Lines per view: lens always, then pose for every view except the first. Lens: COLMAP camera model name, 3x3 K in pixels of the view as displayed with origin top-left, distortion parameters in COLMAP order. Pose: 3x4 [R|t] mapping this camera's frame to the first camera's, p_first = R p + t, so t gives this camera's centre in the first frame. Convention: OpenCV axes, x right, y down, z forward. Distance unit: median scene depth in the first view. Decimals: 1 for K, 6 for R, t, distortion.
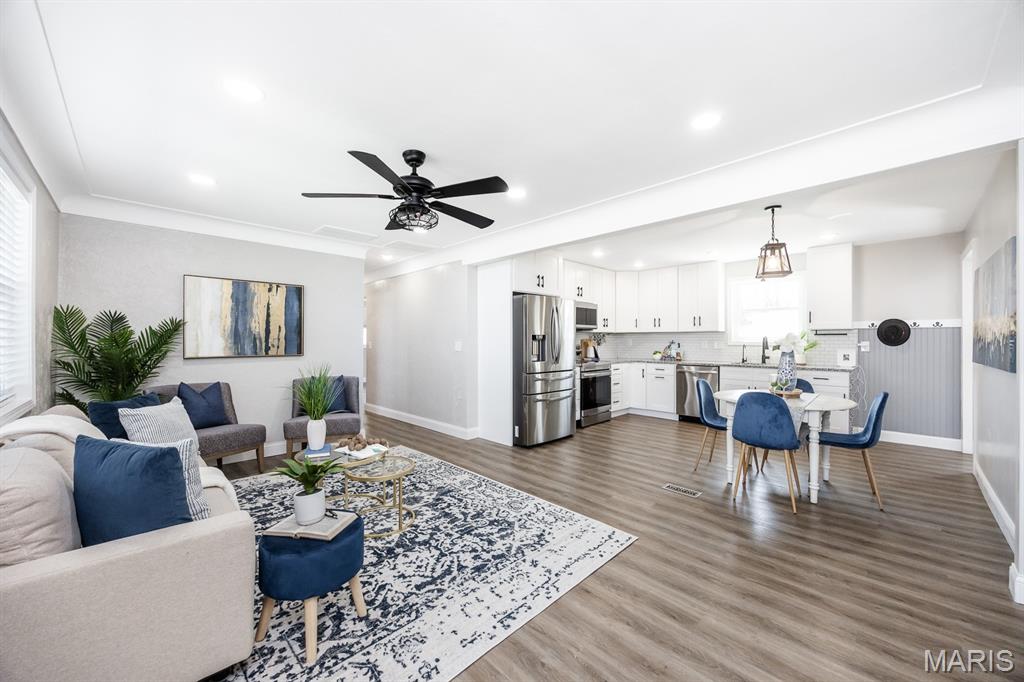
lens RADIAL K [[392.2, 0, 518.2], [0, 392.2, 340.5], [0, 0, 1]] dist [-0.008224, -0.000050]
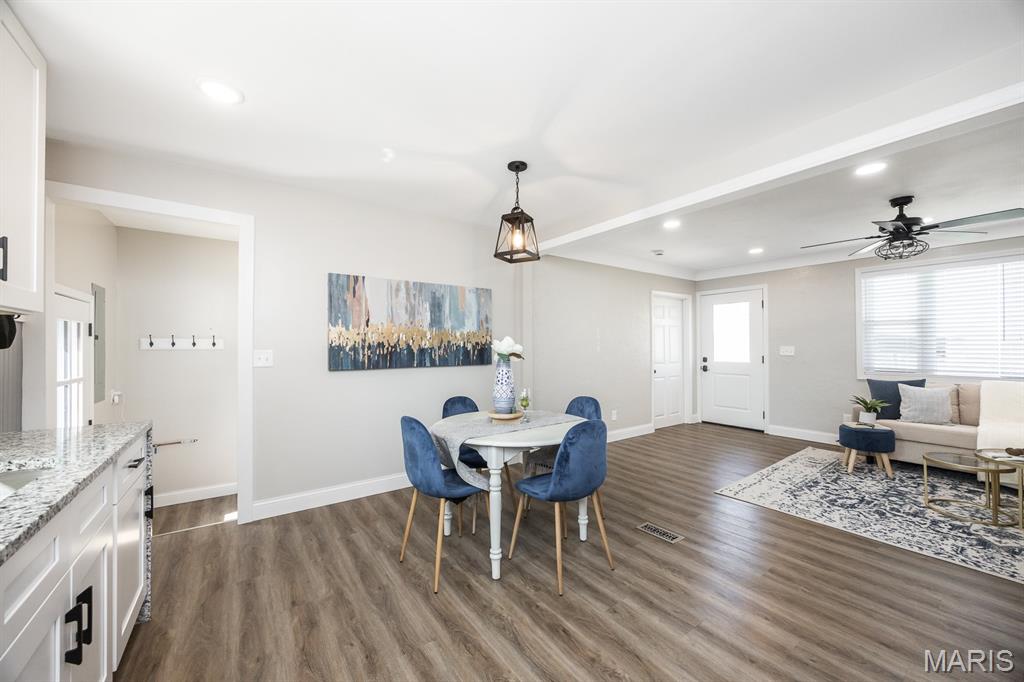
lens RADIAL K [[385.5, 0, 518.4], [0, 385.5, 341.6], [0, 0, 1]] dist [-0.006350, 0.000088]
pose [[-0.986889, 0.007472, 0.161230, 0.534053], [0.005308, 0.999890, -0.013846, 0.000852], [-0.161316, -0.012809, -0.986820, 1.711284]]
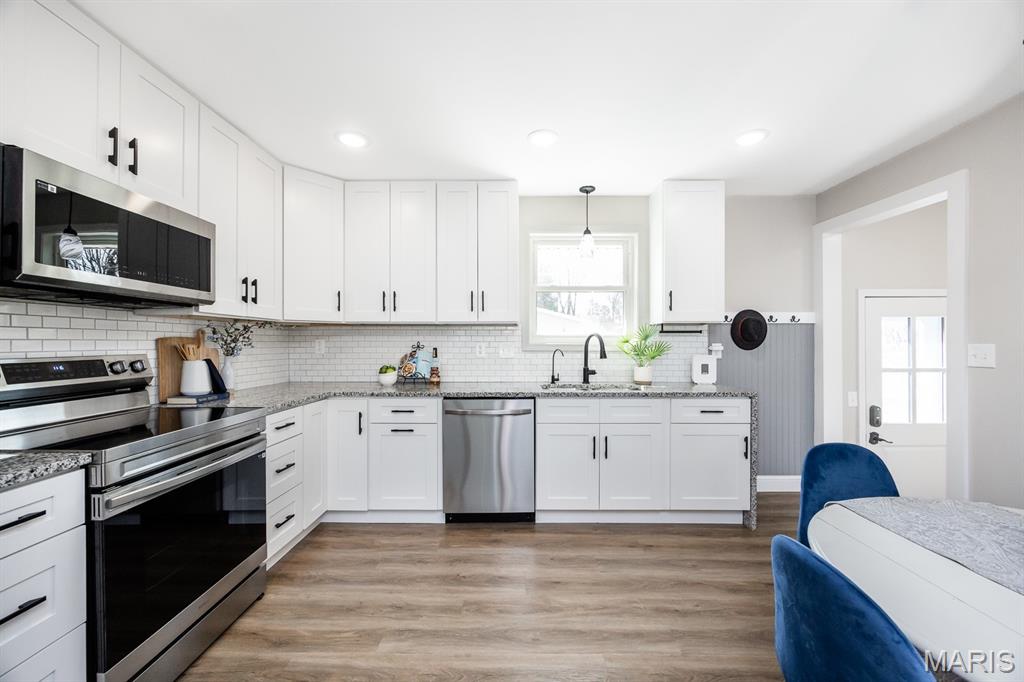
lens RADIAL K [[385.5, 0, 518.4], [0, 385.5, 341.6], [0, 0, 1]] dist [-0.006350, 0.000088]
pose [[0.706208, 0.000304, 0.708005, 0.276728], [0.000785, 0.999999, -0.001212, 0.000735], [-0.708004, 0.001412, 0.706207, 1.090098]]
